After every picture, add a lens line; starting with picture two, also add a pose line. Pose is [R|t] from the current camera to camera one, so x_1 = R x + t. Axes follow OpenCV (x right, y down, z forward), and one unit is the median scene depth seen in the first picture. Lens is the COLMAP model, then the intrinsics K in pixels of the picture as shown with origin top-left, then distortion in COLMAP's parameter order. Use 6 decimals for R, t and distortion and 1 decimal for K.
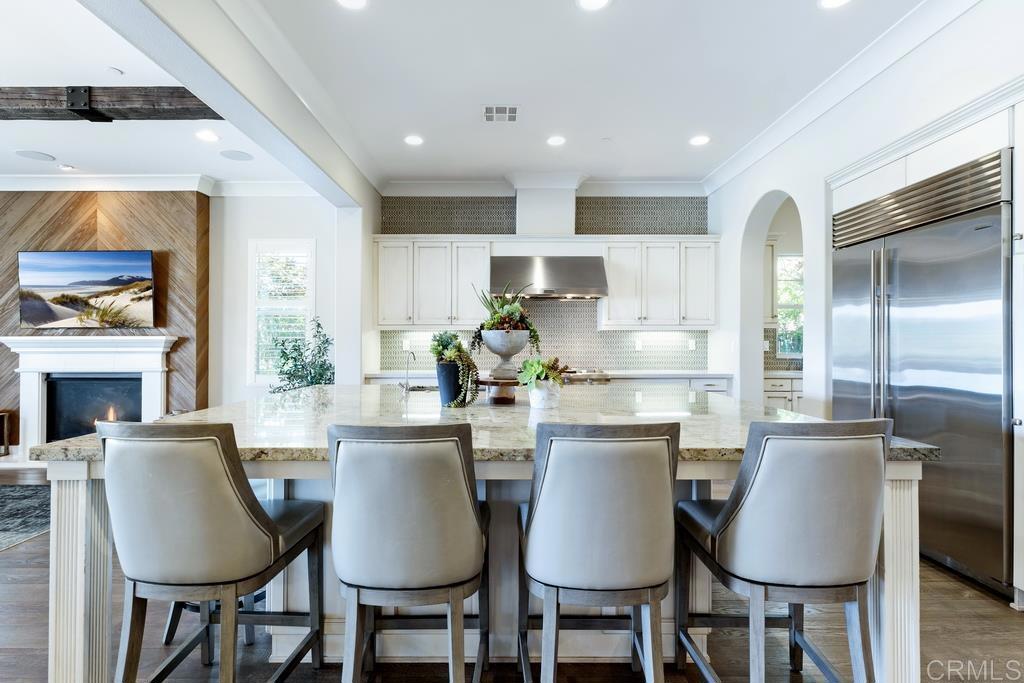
lens RADIAL K [[499.1, 0, 486.8], [0, 499.1, 339.4], [0, 0, 1]] dist [0.004549, 0.000346]
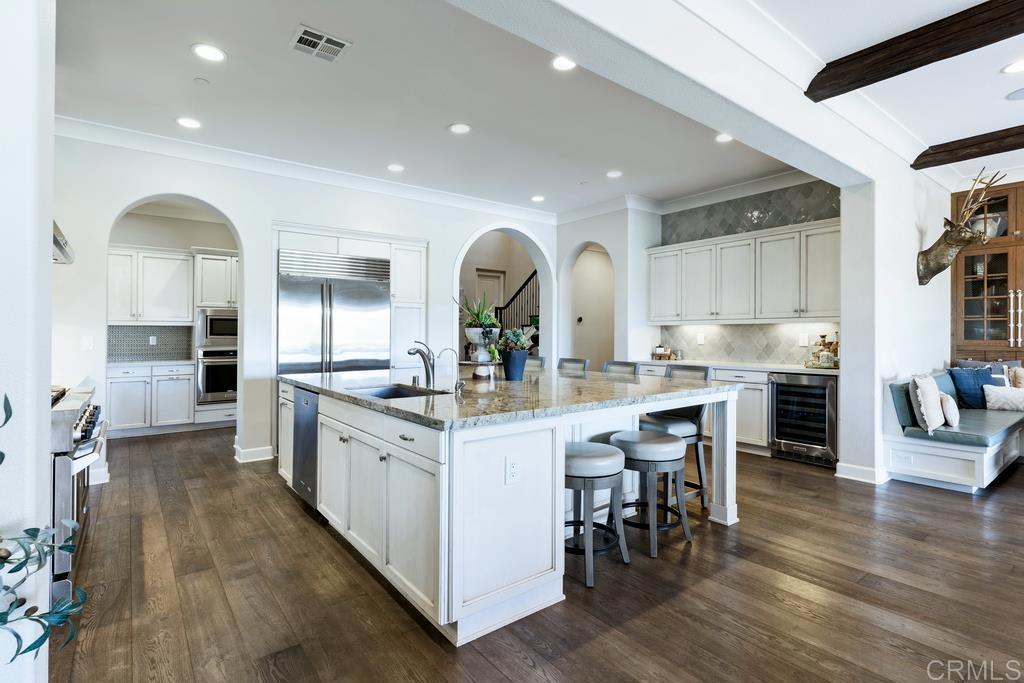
lens RADIAL K [[493.9, 0, 517.7], [0, 493.9, 331.1], [0, 0, 1]] dist [0.011440, 0.000001]
pose [[-0.620448, 0.006149, 0.784223, -0.526907], [0.001113, 0.999975, -0.006961, 0.002000], [-0.784246, -0.003446, -0.620440, 0.844413]]
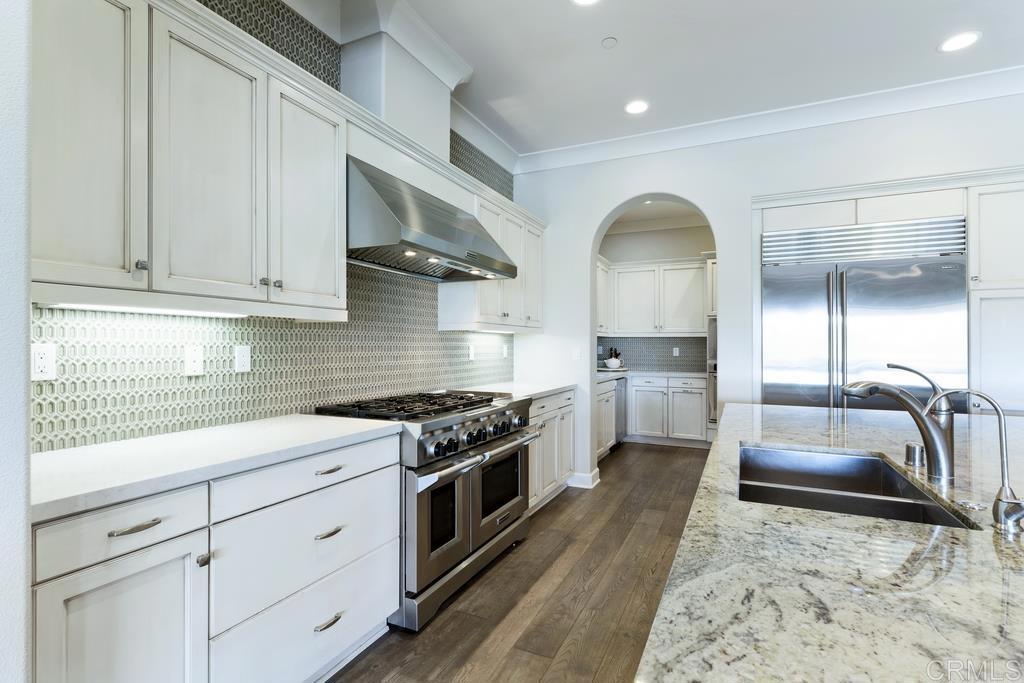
lens RADIAL K [[492.0, 0, 512.0], [0, 492.0, 341.5], [0, 0, 1]] dist [-0.001359, 0.000135]
pose [[0.414412, 0.009460, 0.910040, -0.303589], [-0.003287, 0.999955, -0.008898, 0.002245], [-0.910083, 0.000696, 0.414425, 0.656519]]
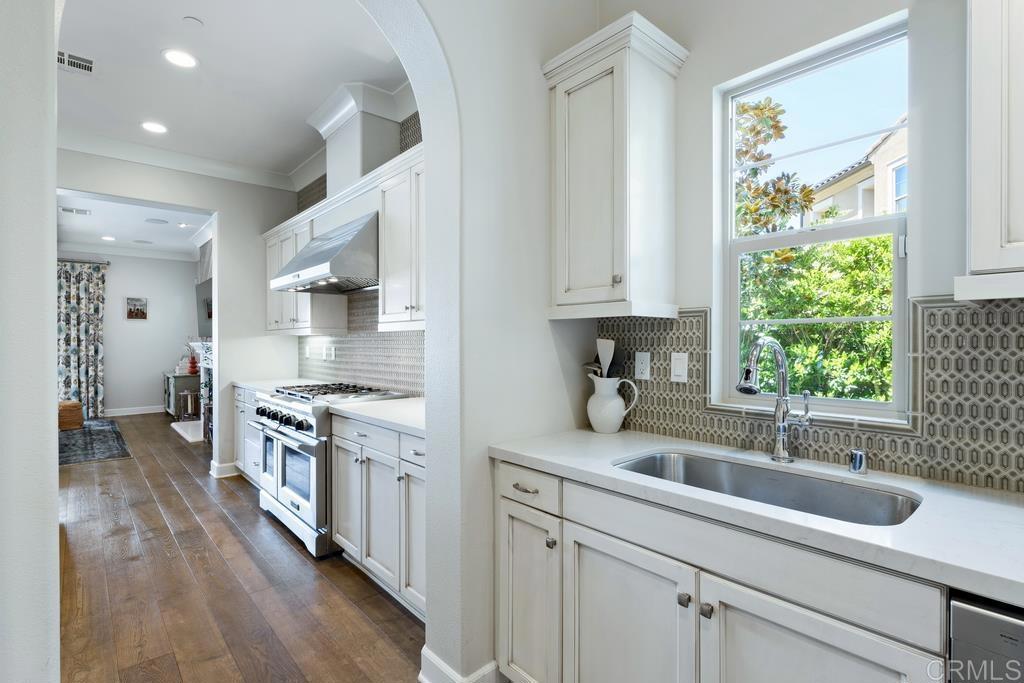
lens RADIAL K [[492.0, 0, 512.0], [0, 492.0, 341.5], [0, 0, 1]] dist [-0.001359, 0.000135]
pose [[0.664522, -0.001535, -0.747267, 0.729871], [0.003423, 0.999994, 0.000990, -0.006143], [0.747261, -0.003216, 0.664523, 0.688418]]
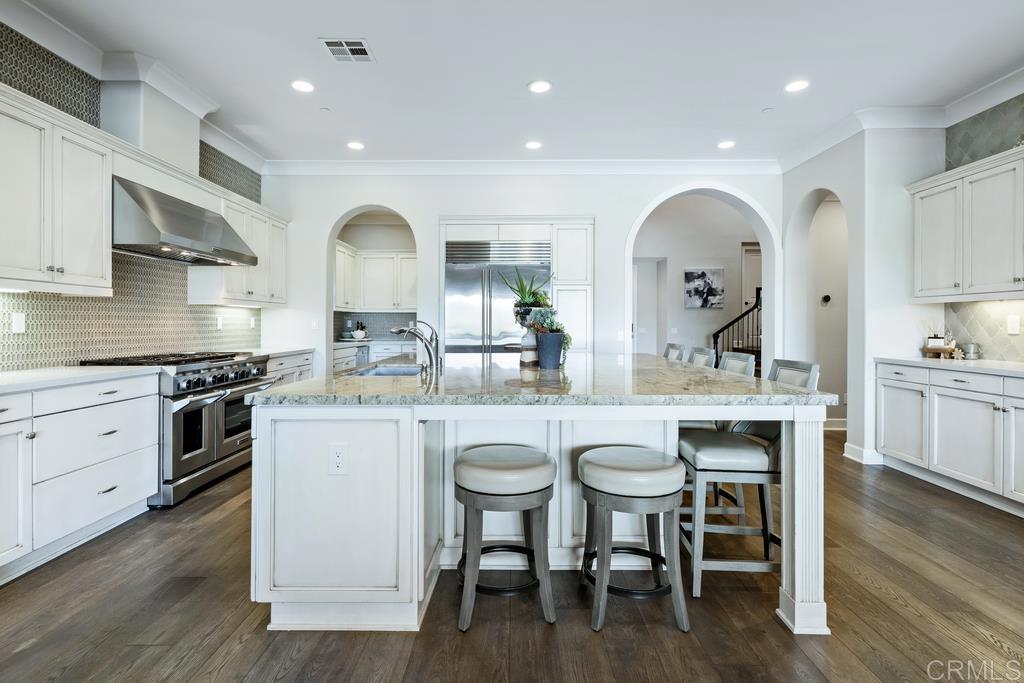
lens RADIAL K [[506.9, 0, 511.8], [0, 506.9, 320.2], [0, 0, 1]] dist [-0.003792, -0.000601]
pose [[0.000358, 0.007960, 0.999968, -0.572434], [-0.002408, 0.999965, -0.007959, 0.013259], [-0.999997, -0.002405, 0.000377, 0.488880]]
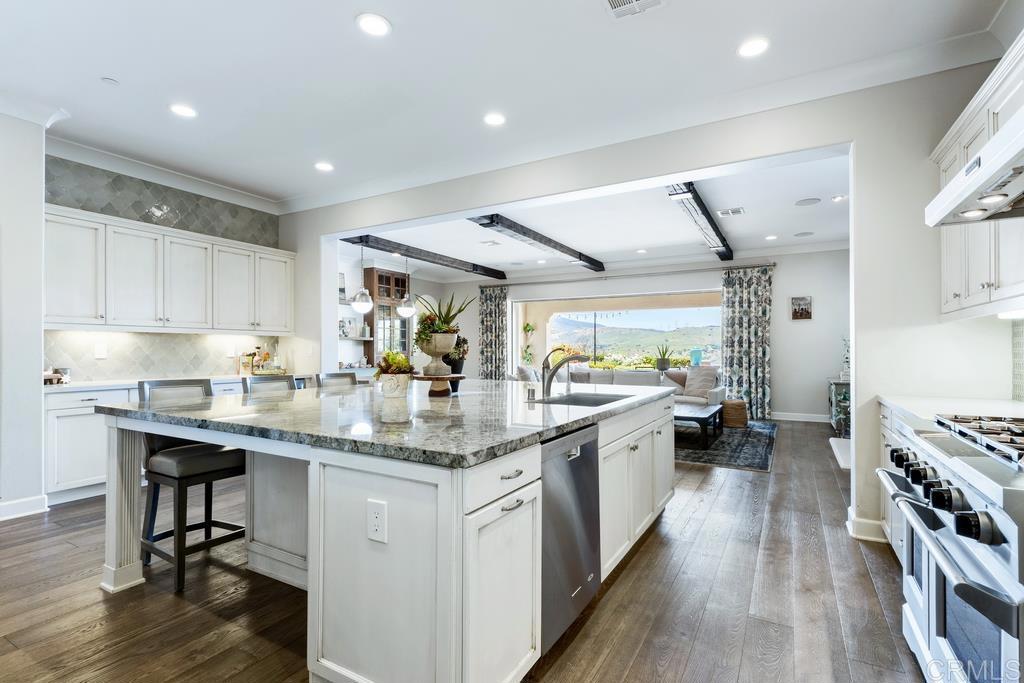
lens RADIAL K [[486.1, 0, 513.3], [0, 486.1, 346.6], [0, 0, 1]] dist [0.007572, -0.000050]
pose [[-0.493416, -0.005710, -0.869775, 0.451717], [0.000729, 0.999975, -0.006979, 0.010846], [0.869793, -0.004078, -0.493400, 0.806779]]
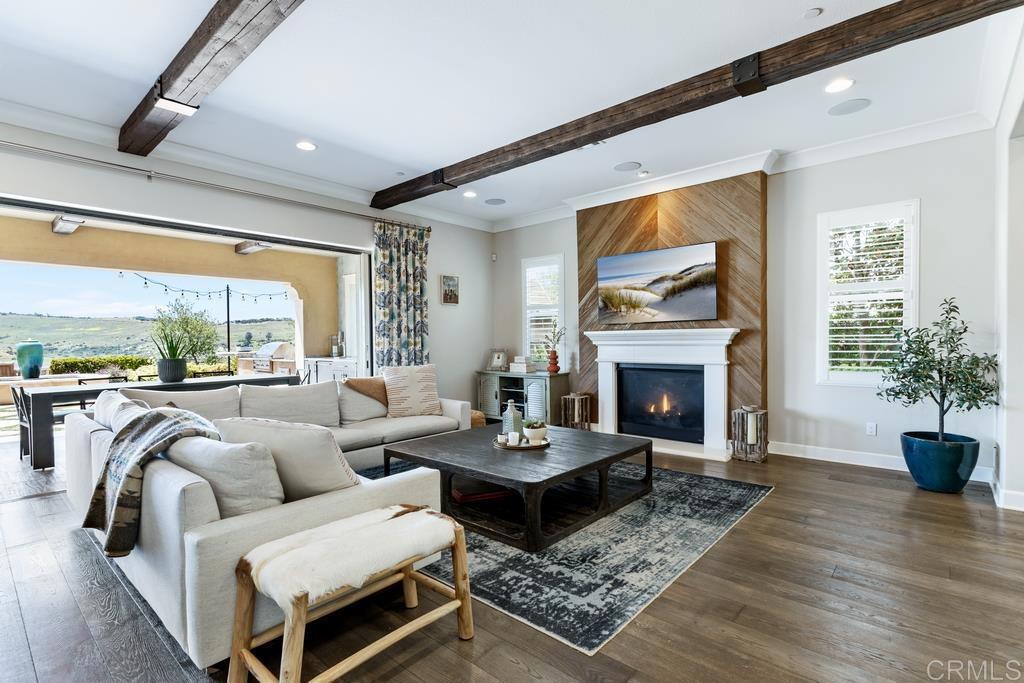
lens RADIAL K [[486.1, 0, 513.3], [0, 486.1, 346.6], [0, 0, 1]] dist [0.007572, -0.000050]
pose [[0.754879, 0.003728, -0.655854, -0.337937], [0.010595, 0.999784, 0.017877, 0.007606], [0.655779, -0.020444, 0.754676, 0.013890]]
